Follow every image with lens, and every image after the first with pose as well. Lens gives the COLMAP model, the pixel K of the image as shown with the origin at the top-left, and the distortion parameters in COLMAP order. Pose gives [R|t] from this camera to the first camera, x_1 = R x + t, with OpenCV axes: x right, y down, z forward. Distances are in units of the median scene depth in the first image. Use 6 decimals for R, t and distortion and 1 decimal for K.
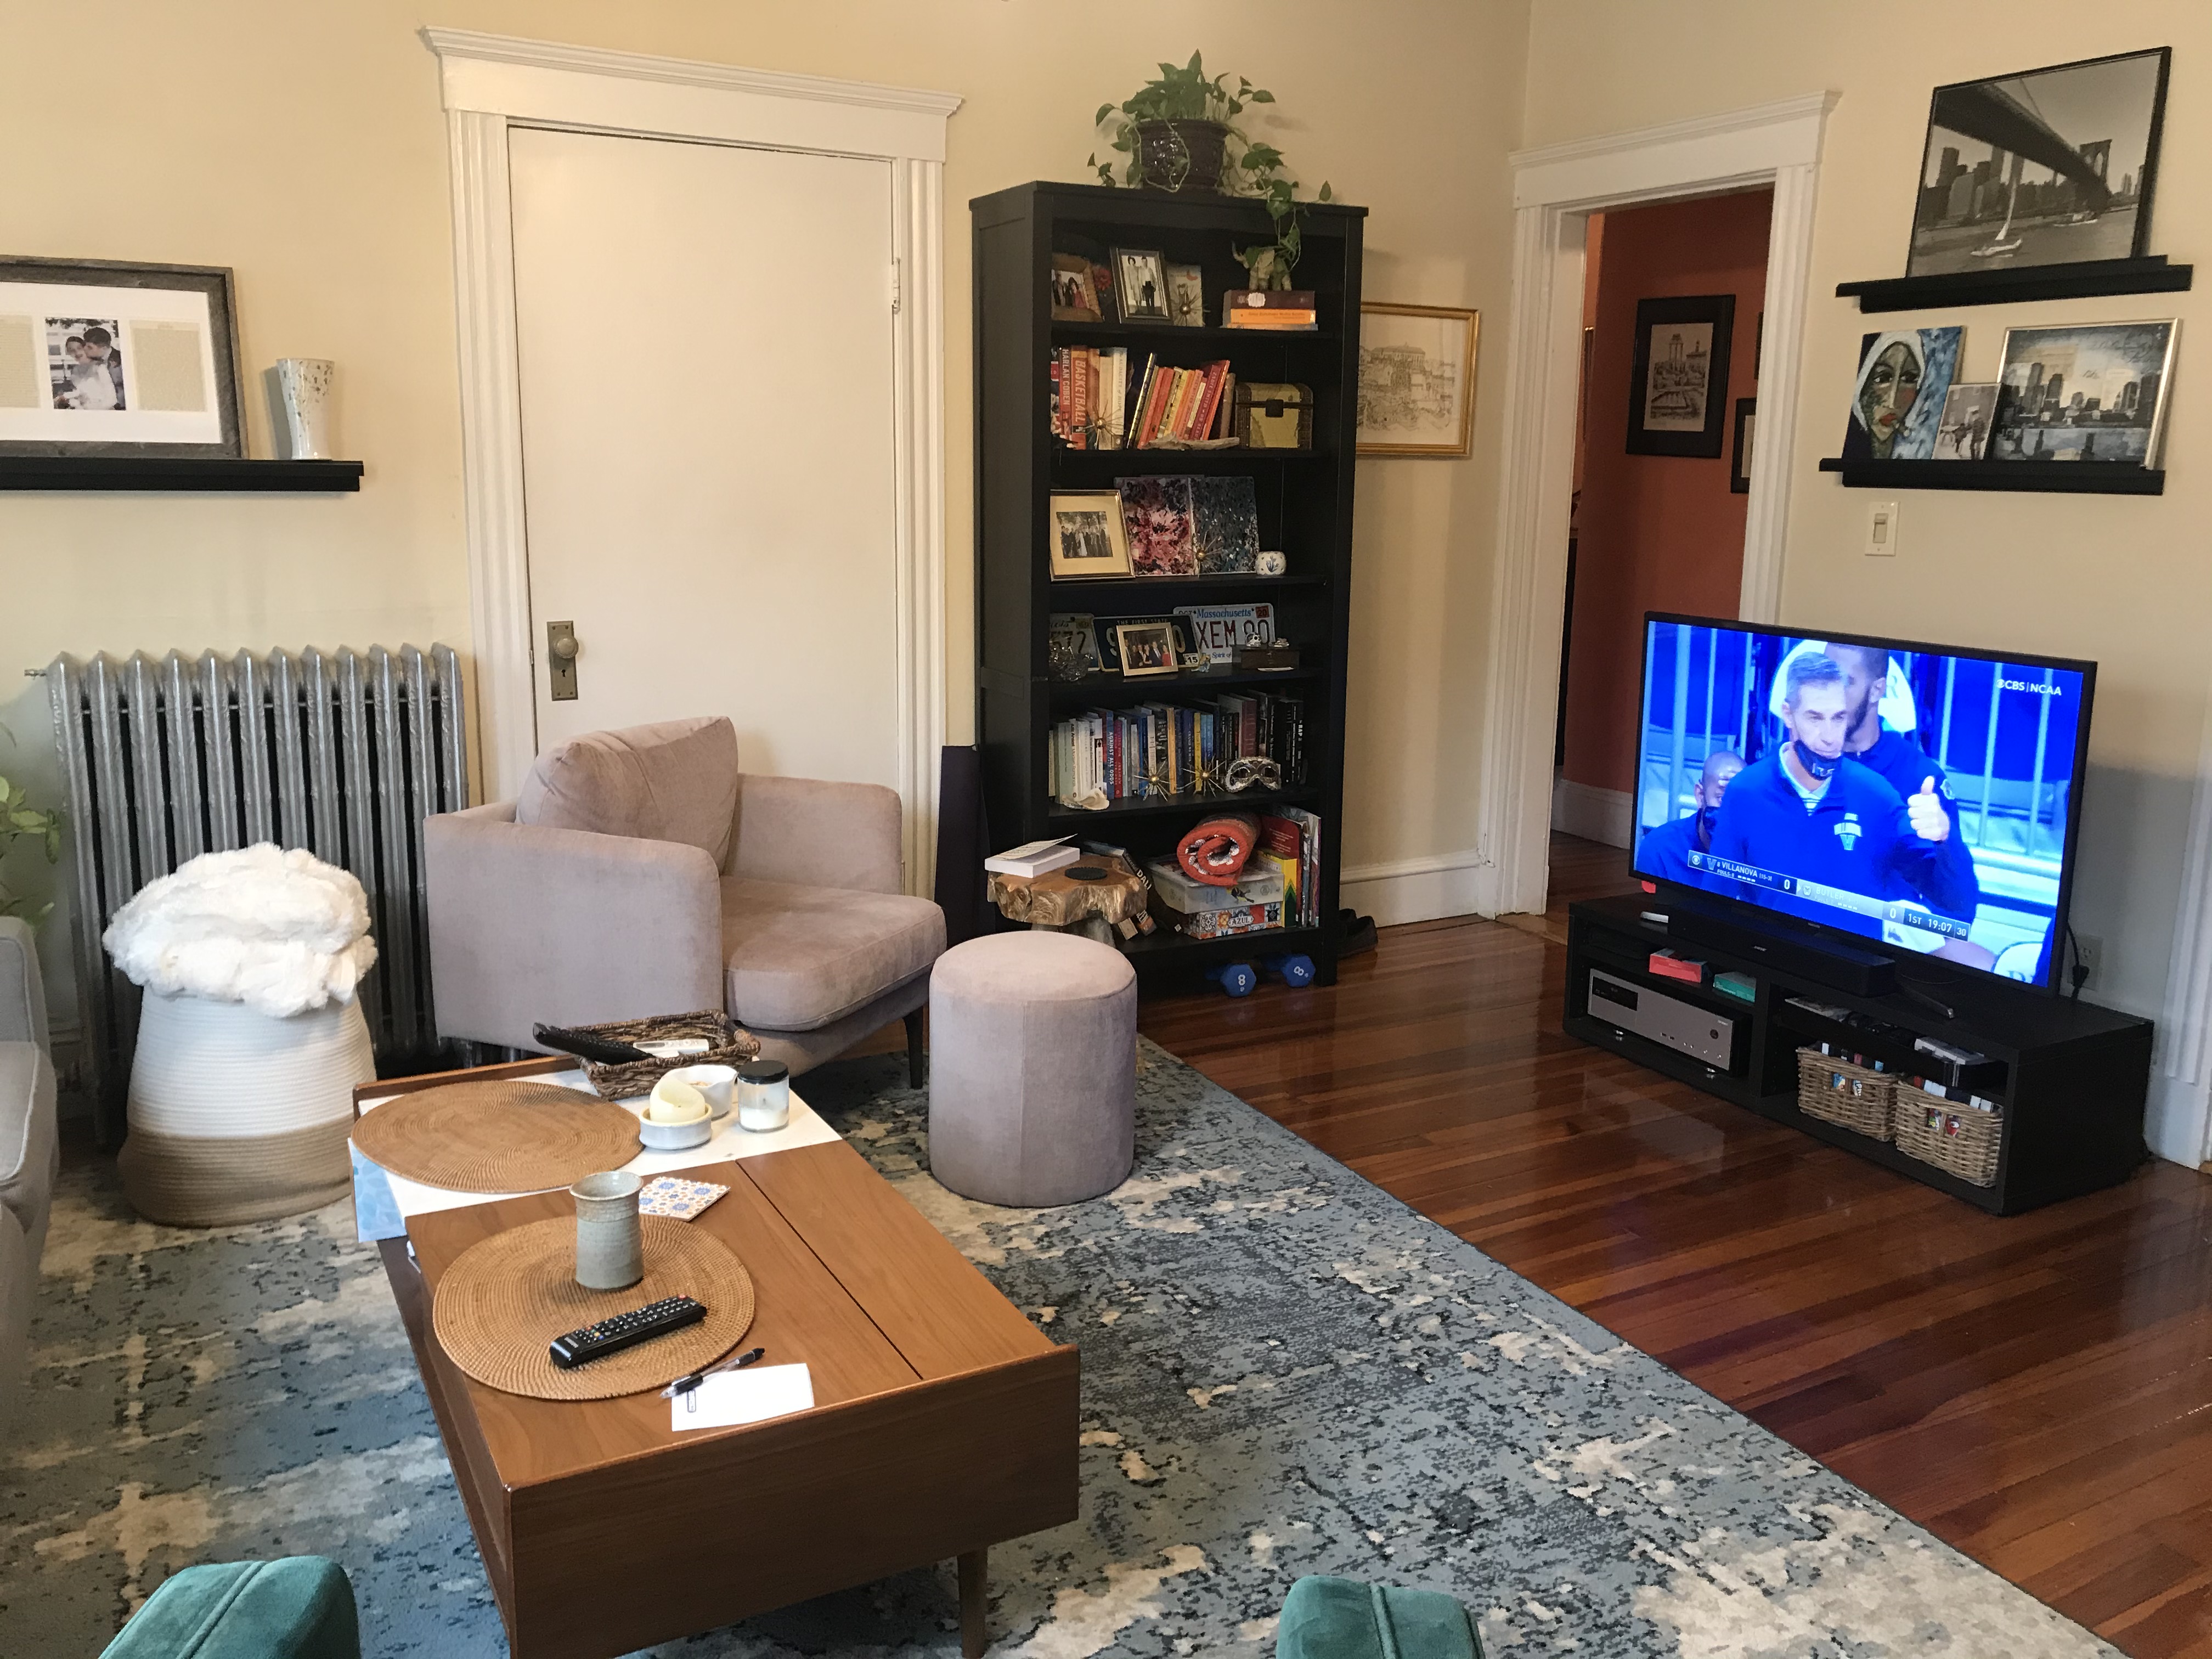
lens RADIAL K [[1808.2, 0, 1100.3], [0, 1808.2, 815.4], [0, 0, 1]] dist [0.030677, -0.025841]
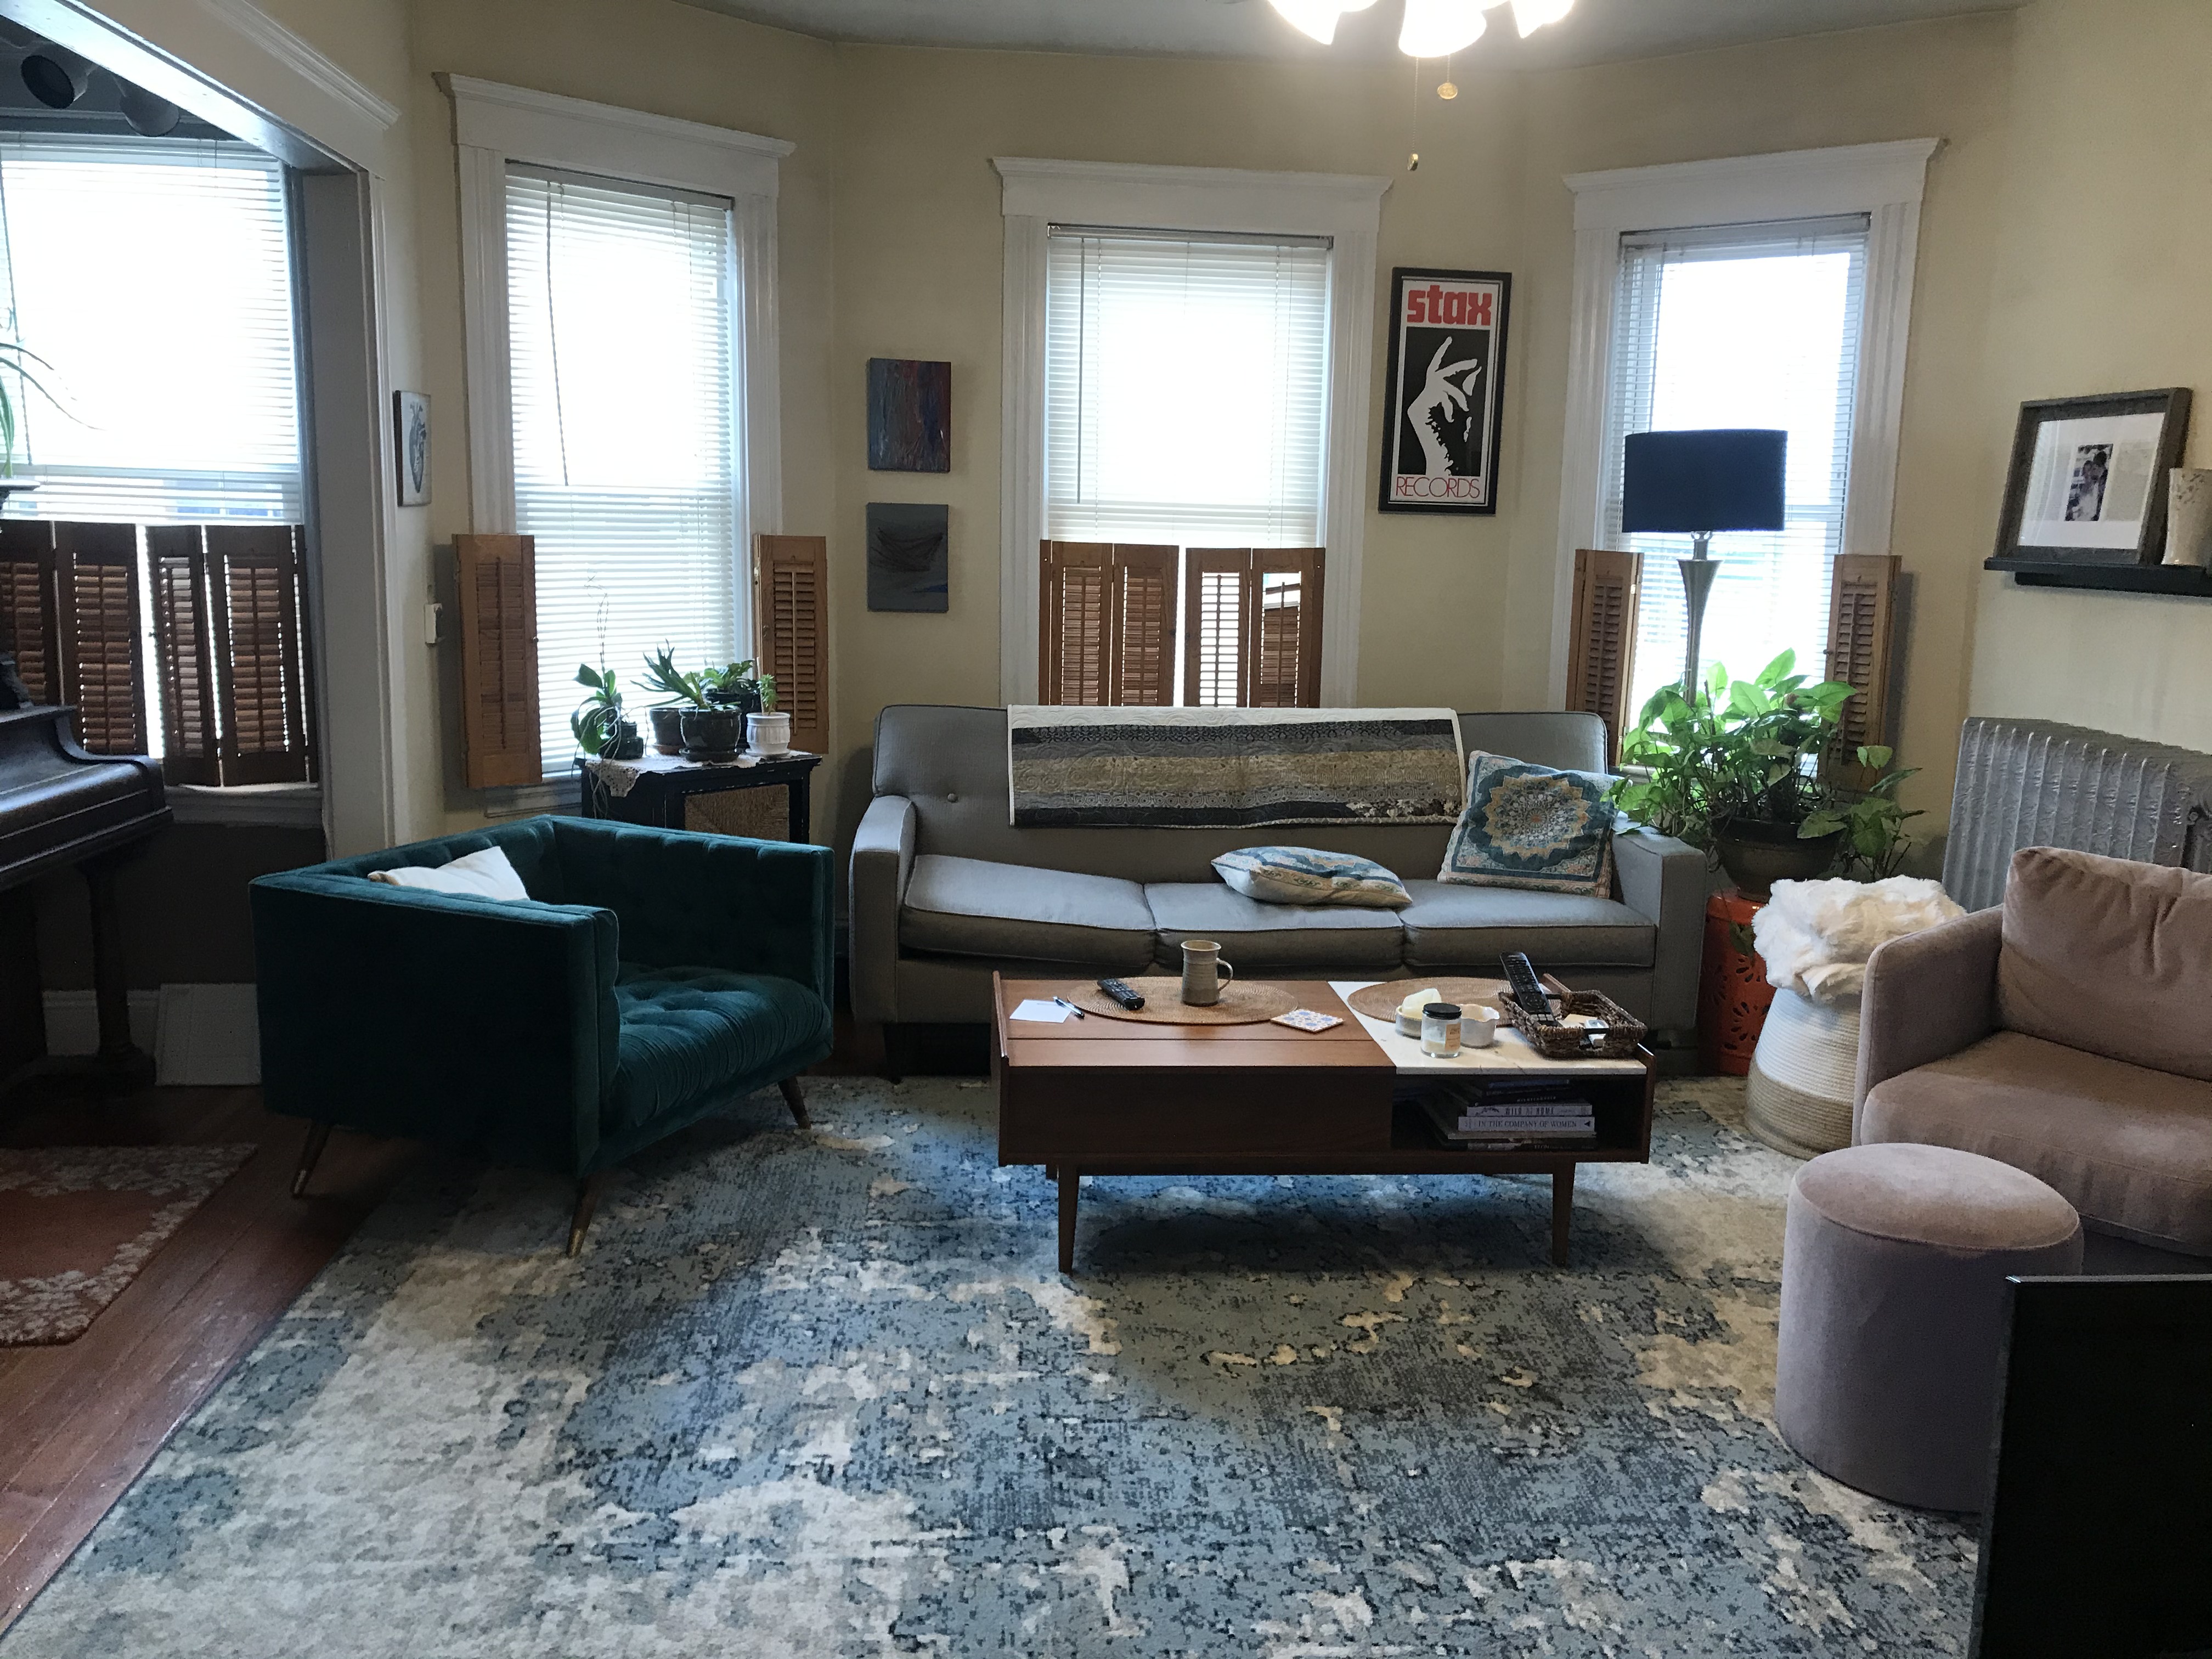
lens RADIAL K [[1808.2, 0, 1103.4], [0, 1808.2, 806.2], [0, 0, 1]] dist [0.030677, -0.025841]
pose [[-0.388380, 0.129496, -0.912355, 0.969589], [-0.216551, 0.949525, 0.226955, -0.215438], [0.895694, 0.285716, -0.340734, 1.076547]]
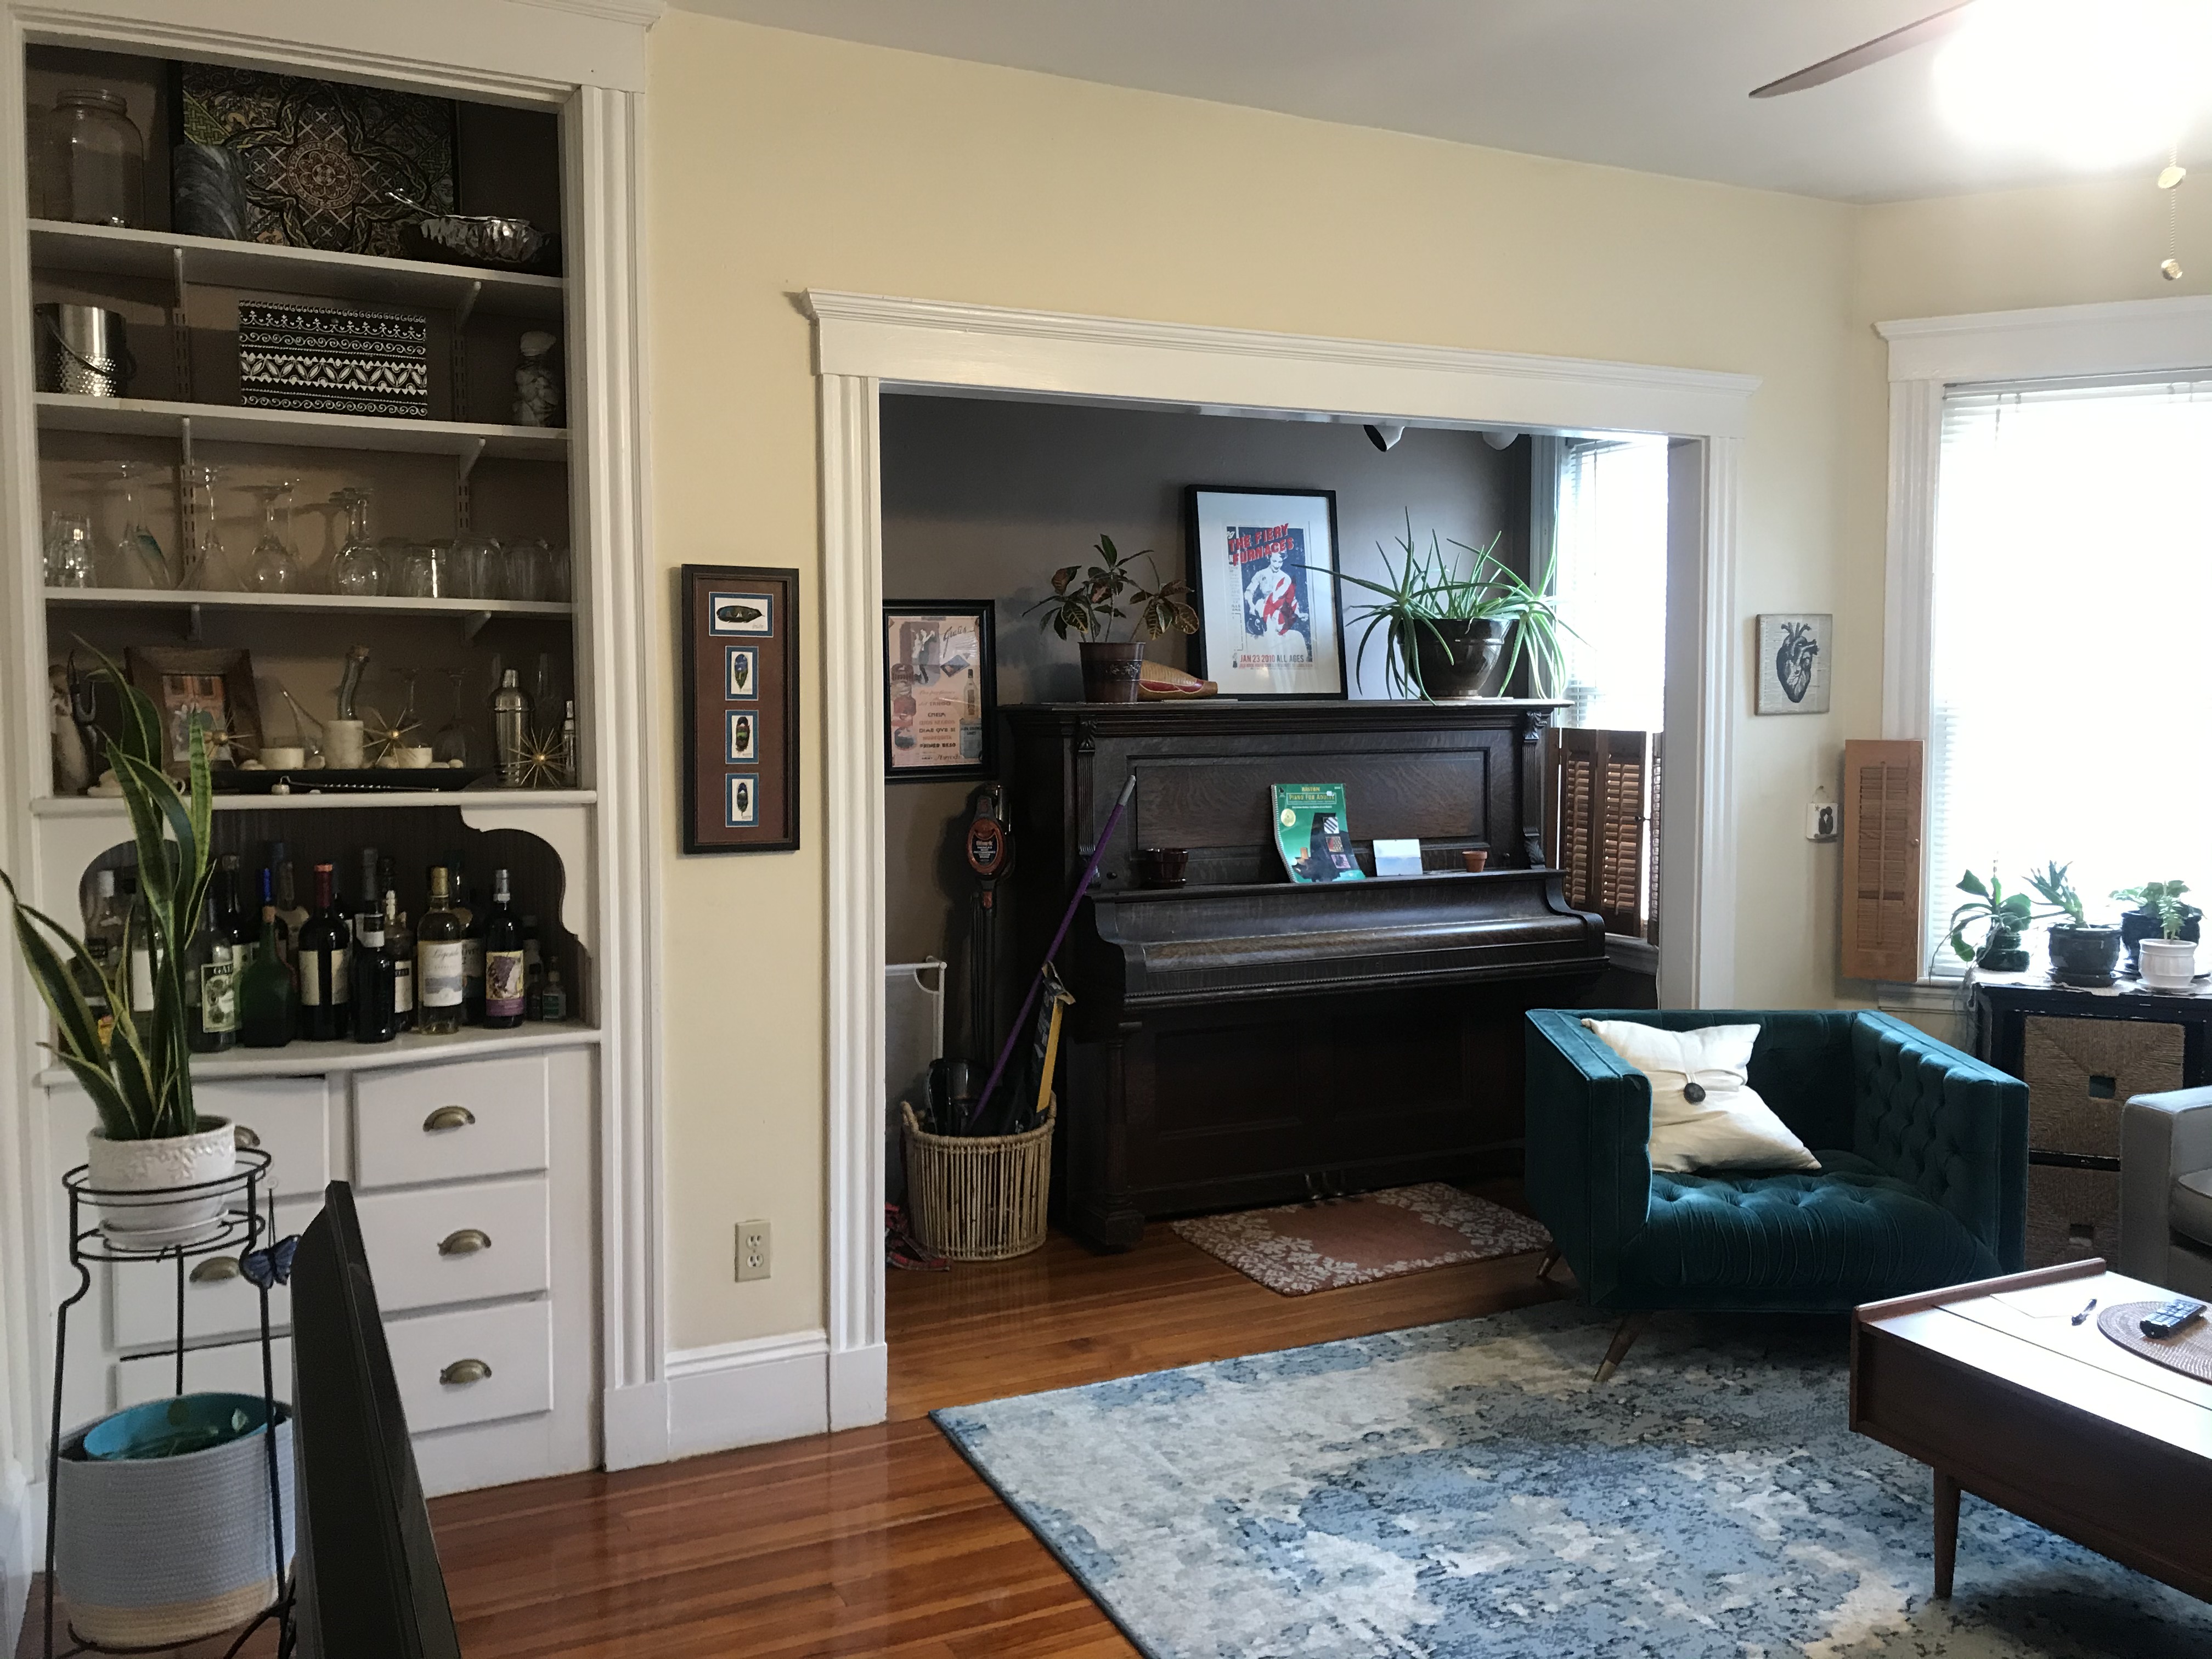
lens RADIAL K [[1808.2, 0, 1093.4], [0, 1808.2, 795.4], [0, 0, 1]] dist [0.030677, -0.025841]
pose [[-0.998687, -0.007639, 0.050648, 0.370258], [0.005976, 0.964682, 0.263348, -0.352210], [-0.050871, 0.263305, -0.963371, 1.619534]]
